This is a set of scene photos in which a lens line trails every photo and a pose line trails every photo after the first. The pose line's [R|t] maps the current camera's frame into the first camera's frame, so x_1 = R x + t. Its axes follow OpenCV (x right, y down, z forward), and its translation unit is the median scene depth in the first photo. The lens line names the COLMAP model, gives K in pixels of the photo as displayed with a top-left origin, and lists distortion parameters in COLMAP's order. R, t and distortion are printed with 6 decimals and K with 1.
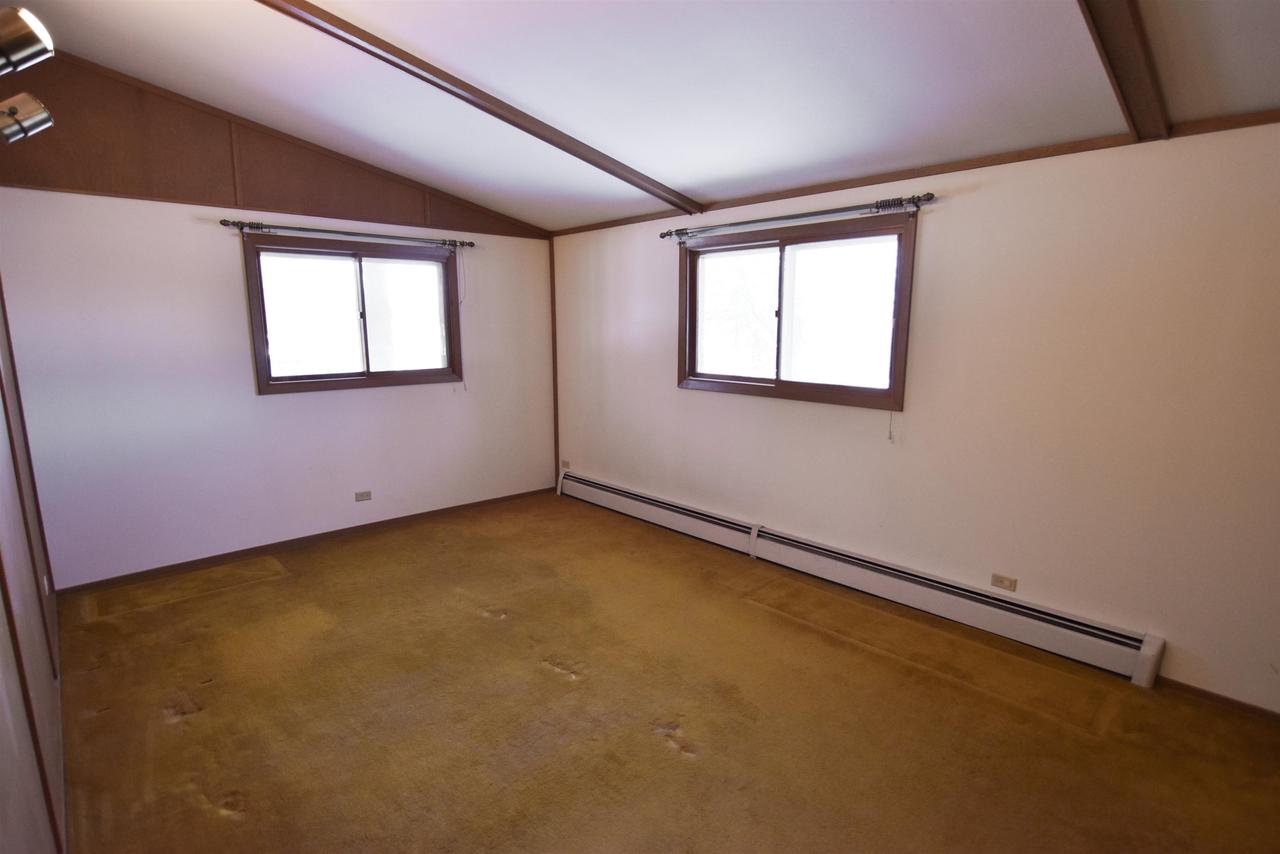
lens RADIAL K [[669.2, 0, 640.0], [0, 669.2, 427.0], [0, 0, 1]] dist [-0.001136, 0.000816]
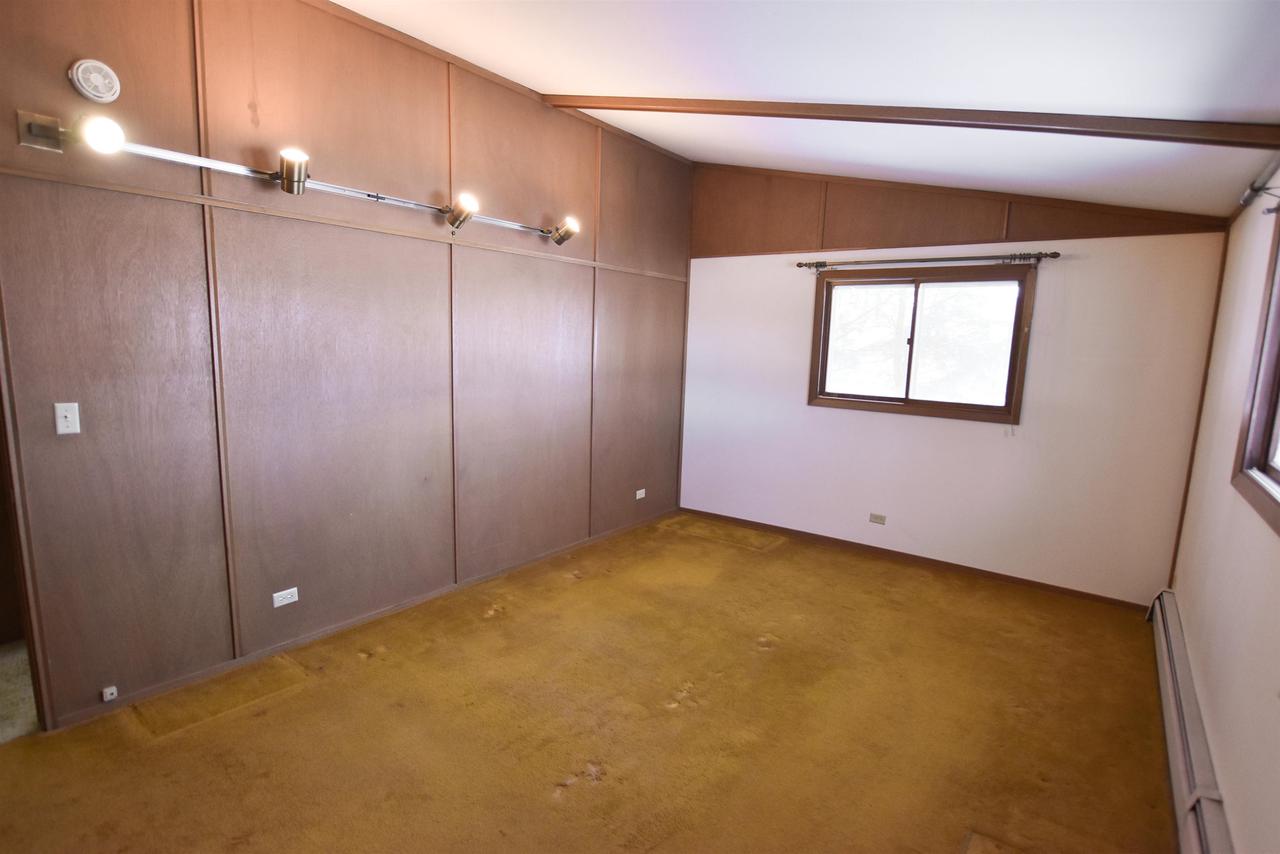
lens RADIAL K [[669.2, 0, 640.0], [0, 669.2, 427.0], [0, 0, 1]] dist [-0.001136, 0.000816]
pose [[0.163162, 0.141041, -0.976466, 0.574759], [-0.185756, 0.976420, 0.109995, -0.088861], [0.968955, 0.163437, 0.185514, 0.512026]]
